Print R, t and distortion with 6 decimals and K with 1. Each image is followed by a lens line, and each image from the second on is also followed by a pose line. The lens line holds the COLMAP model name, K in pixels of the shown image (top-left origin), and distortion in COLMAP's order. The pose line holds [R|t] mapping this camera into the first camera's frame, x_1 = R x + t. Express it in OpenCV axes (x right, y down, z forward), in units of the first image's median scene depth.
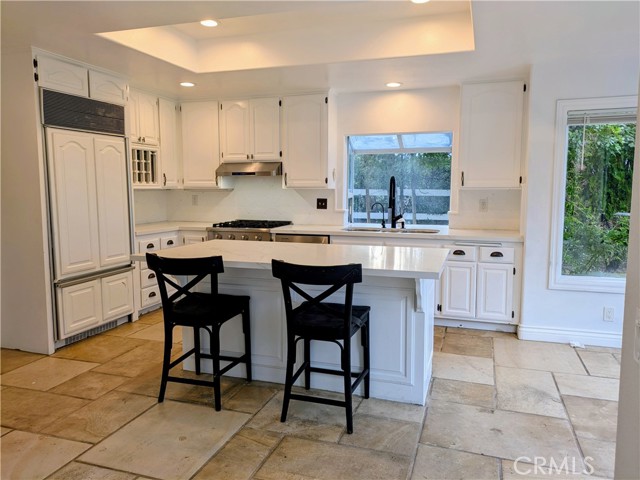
lens RADIAL K [[473.1, 0, 318.6], [0, 473.1, 234.1], [0, 0, 1]] dist [0.037643, -0.015719]
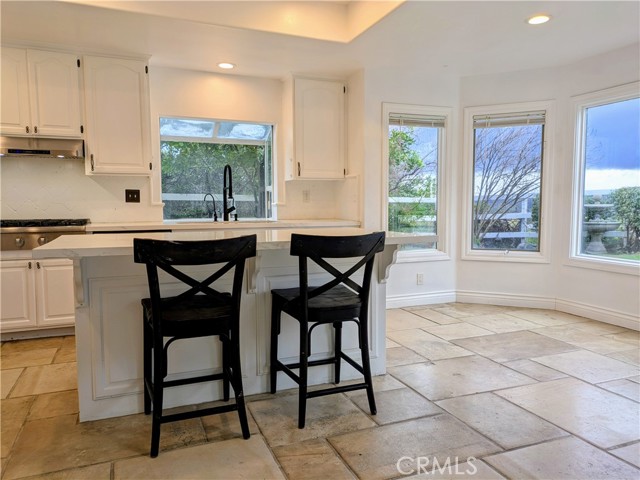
lens RADIAL K [[473.1, 0, 319.8], [0, 473.1, 245.9], [0, 0, 1]] dist [0.037643, -0.015719]
pose [[0.759145, -0.064259, 0.647742, -0.397080], [0.065142, 0.997620, 0.022623, 0.034527], [-0.647654, 0.025021, 0.761523, 0.218331]]
